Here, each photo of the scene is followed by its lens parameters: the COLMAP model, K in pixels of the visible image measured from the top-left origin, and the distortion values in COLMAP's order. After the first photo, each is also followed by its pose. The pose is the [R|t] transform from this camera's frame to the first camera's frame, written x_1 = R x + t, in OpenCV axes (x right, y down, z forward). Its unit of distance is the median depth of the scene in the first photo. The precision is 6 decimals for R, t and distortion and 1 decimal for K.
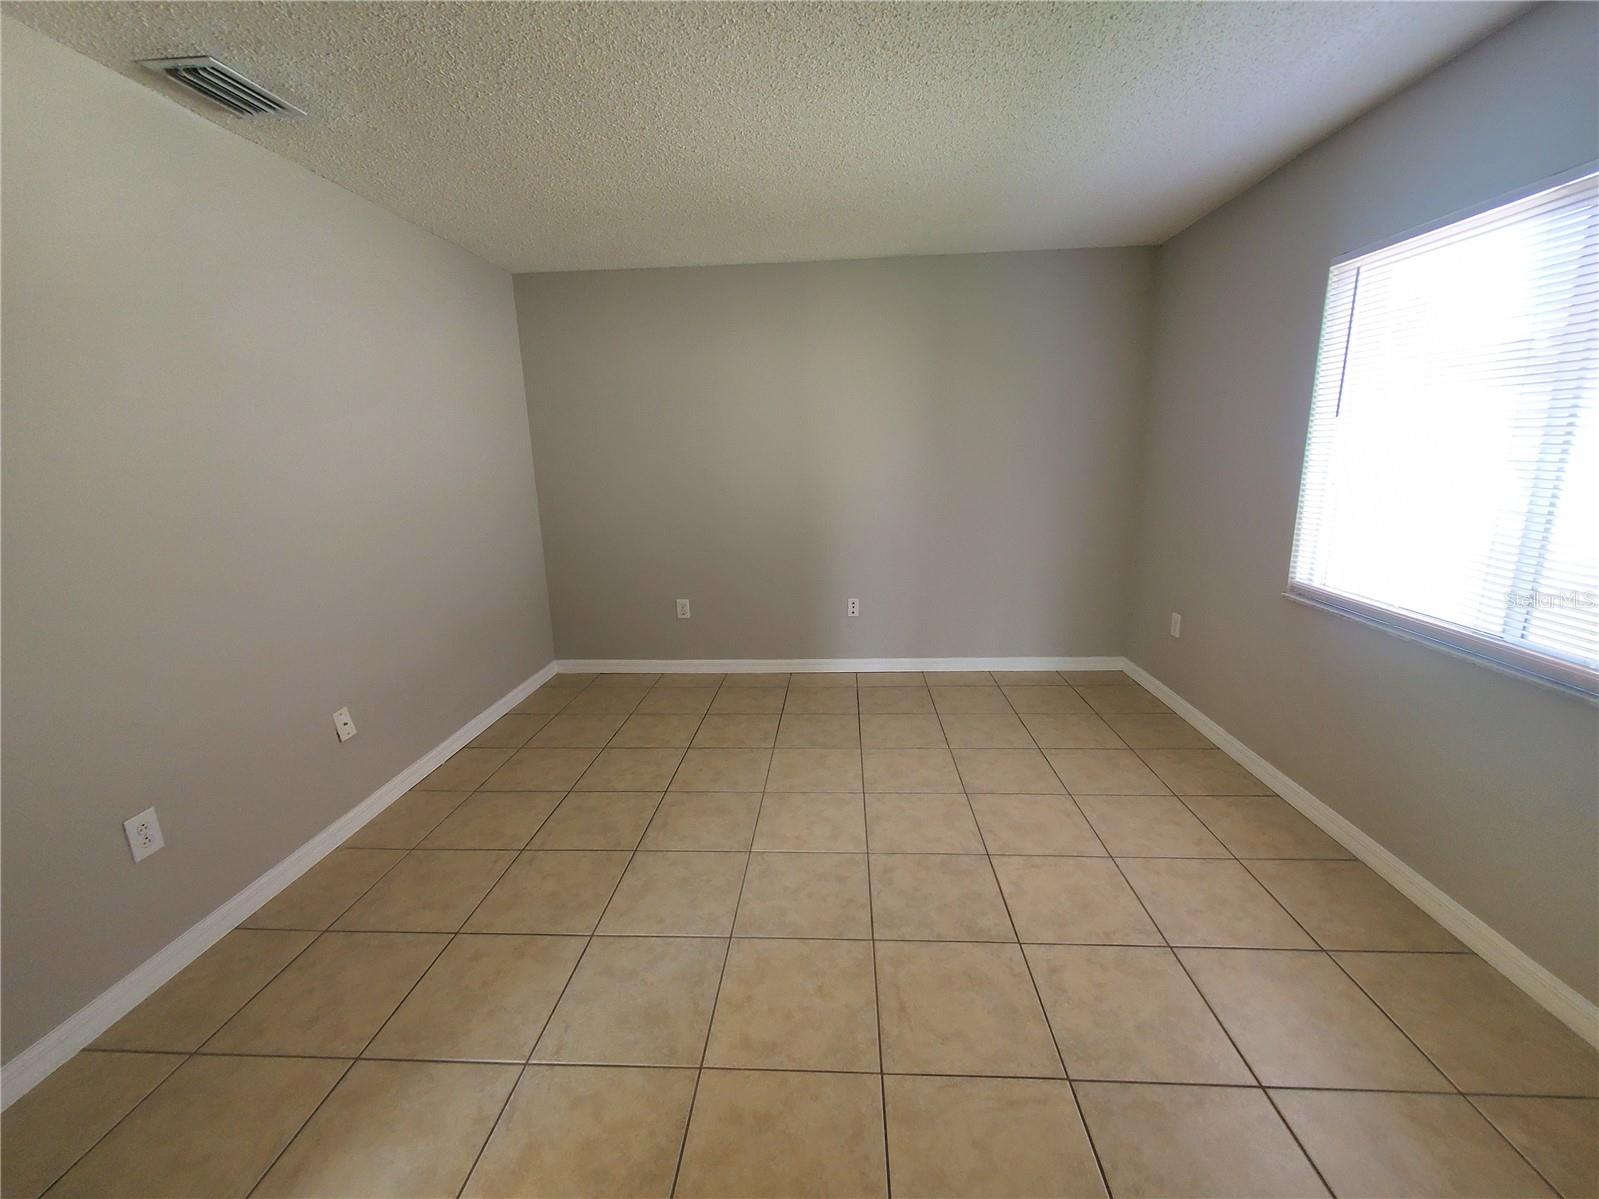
lens RADIAL K [[641.1, 0, 806.9], [0, 641.1, 590.8], [0, 0, 1]] dist [0.002047, 0.000968]
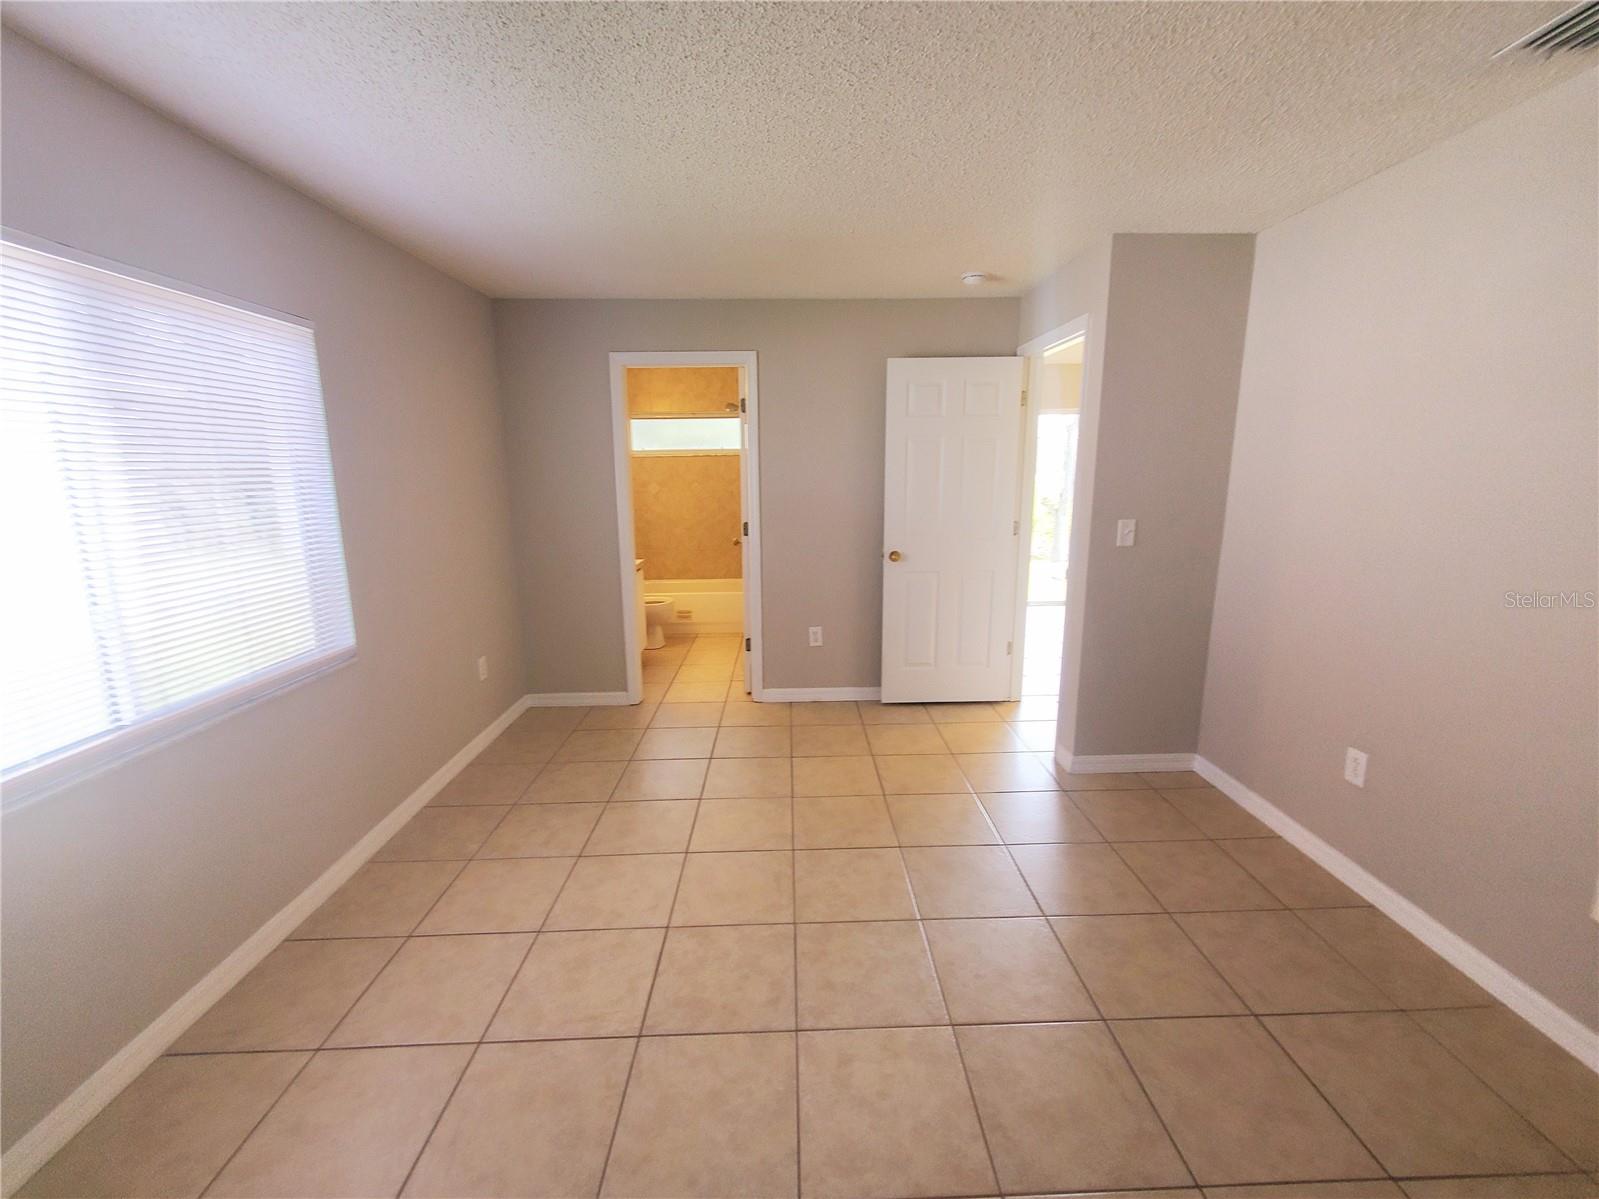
lens RADIAL K [[641.1, 0, 806.9], [0, 641.1, 590.8], [0, 0, 1]] dist [0.002047, 0.000968]
pose [[-0.995598, 0.053087, -0.077241, 0.127815], [0.017306, 0.914076, 0.405174, -0.418509], [0.092113, 0.402054, -0.910971, 1.661586]]
